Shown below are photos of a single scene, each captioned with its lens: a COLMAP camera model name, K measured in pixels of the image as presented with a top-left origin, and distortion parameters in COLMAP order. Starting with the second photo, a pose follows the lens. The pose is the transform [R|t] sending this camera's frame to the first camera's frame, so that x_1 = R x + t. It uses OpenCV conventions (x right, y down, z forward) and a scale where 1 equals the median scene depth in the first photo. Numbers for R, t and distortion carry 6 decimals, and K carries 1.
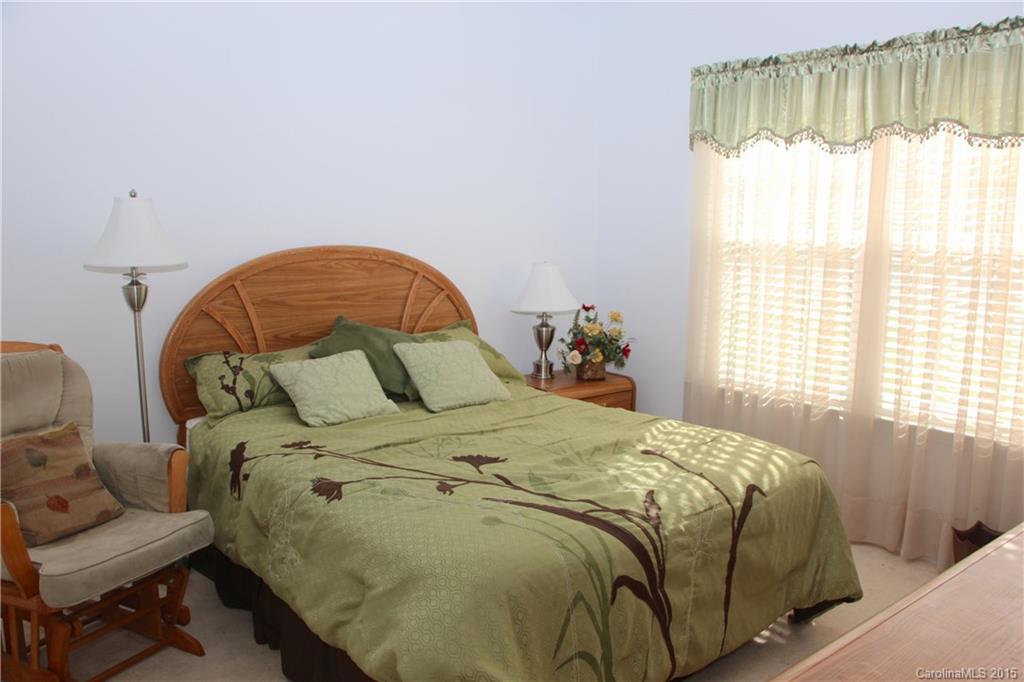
lens RADIAL K [[835.7, 0, 516.3], [0, 835.7, 355.0], [0, 0, 1]] dist [-0.175746, 0.135874]
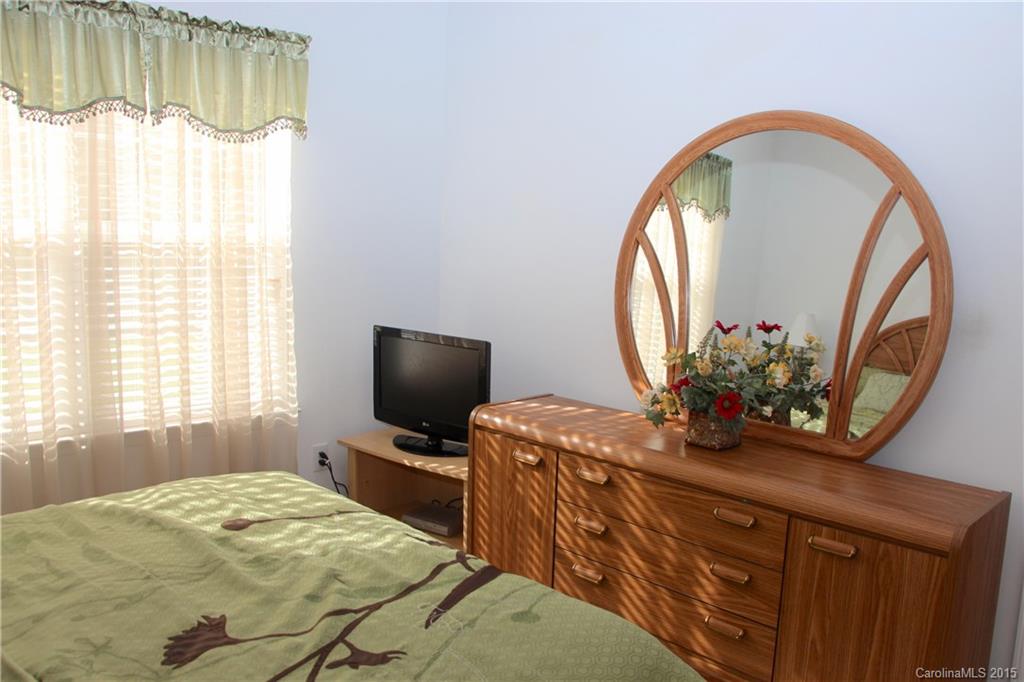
lens RADIAL K [[835.7, 0, 516.3], [0, 835.7, 355.0], [0, 0, 1]] dist [-0.175746, 0.135874]
pose [[-0.106344, -0.148395, 0.983194, -0.523358], [0.115446, 0.980271, 0.160440, -0.112391], [-0.987605, 0.130567, -0.087115, 0.746240]]
